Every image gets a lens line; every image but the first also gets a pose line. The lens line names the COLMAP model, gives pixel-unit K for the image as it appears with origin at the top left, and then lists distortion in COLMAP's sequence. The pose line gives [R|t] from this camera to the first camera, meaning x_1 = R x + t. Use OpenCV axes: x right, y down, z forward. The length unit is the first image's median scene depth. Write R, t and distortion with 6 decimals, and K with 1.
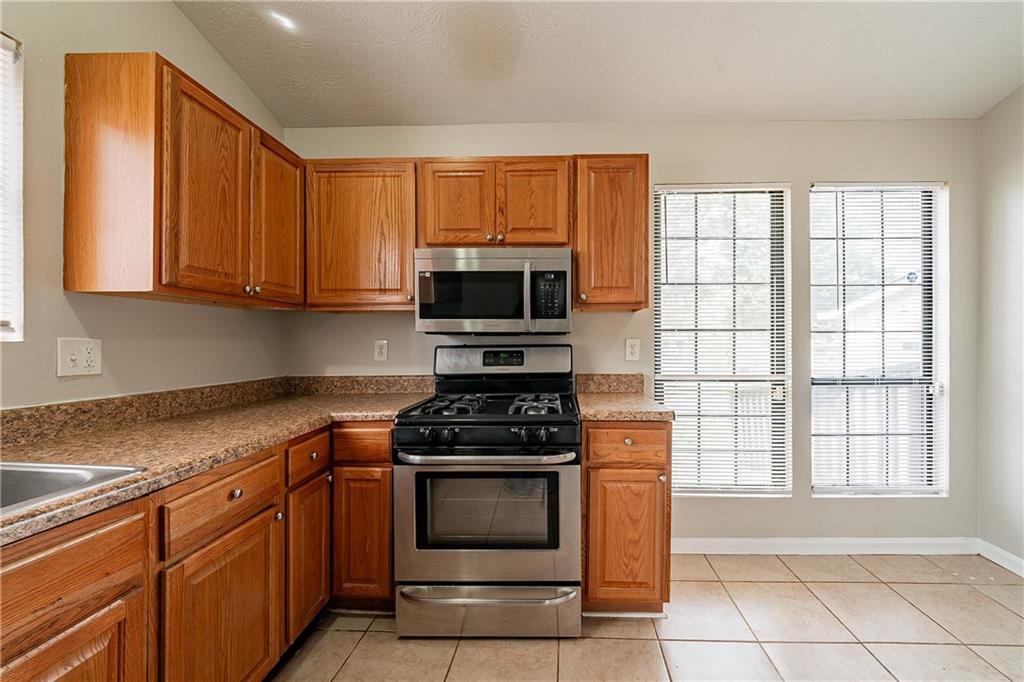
lens RADIAL K [[416.6, 0, 512.0], [0, 416.6, 341.0], [0, 0, 1]] dist [0.000416, 0.000051]
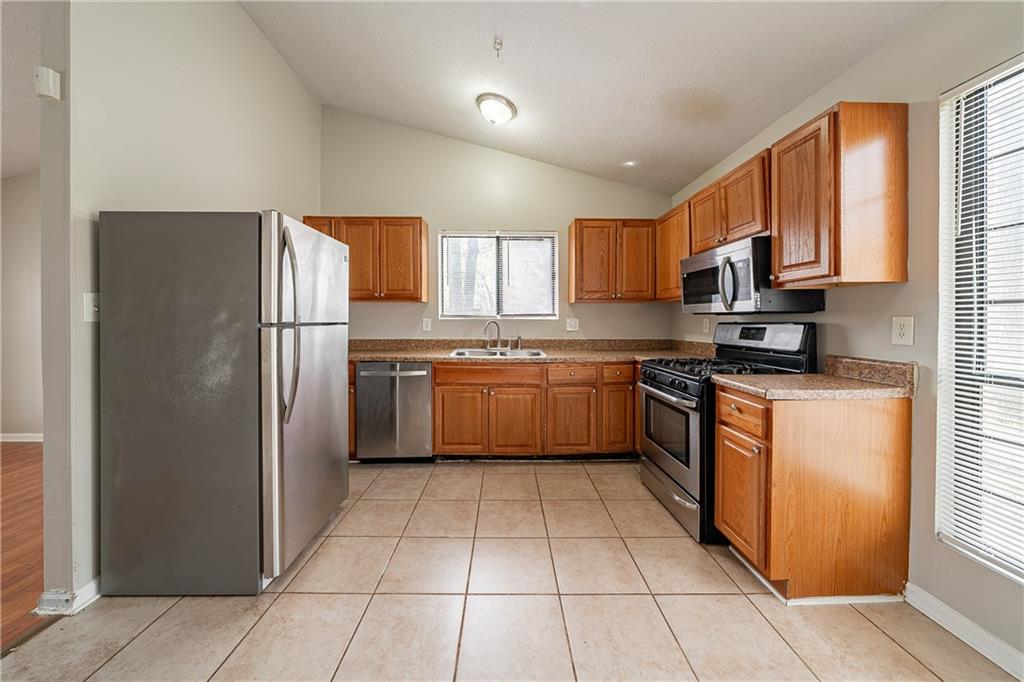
lens RADIAL K [[360.8, 0, 507.7], [0, 360.8, 319.8], [0, 0, 1]] dist [0.000003, -0.000002]
pose [[0.034059, 0.003301, -0.999414, 1.057473], [0.005639, 0.999978, 0.003495, -0.005673], [0.999404, -0.005754, 0.034040, 0.293250]]
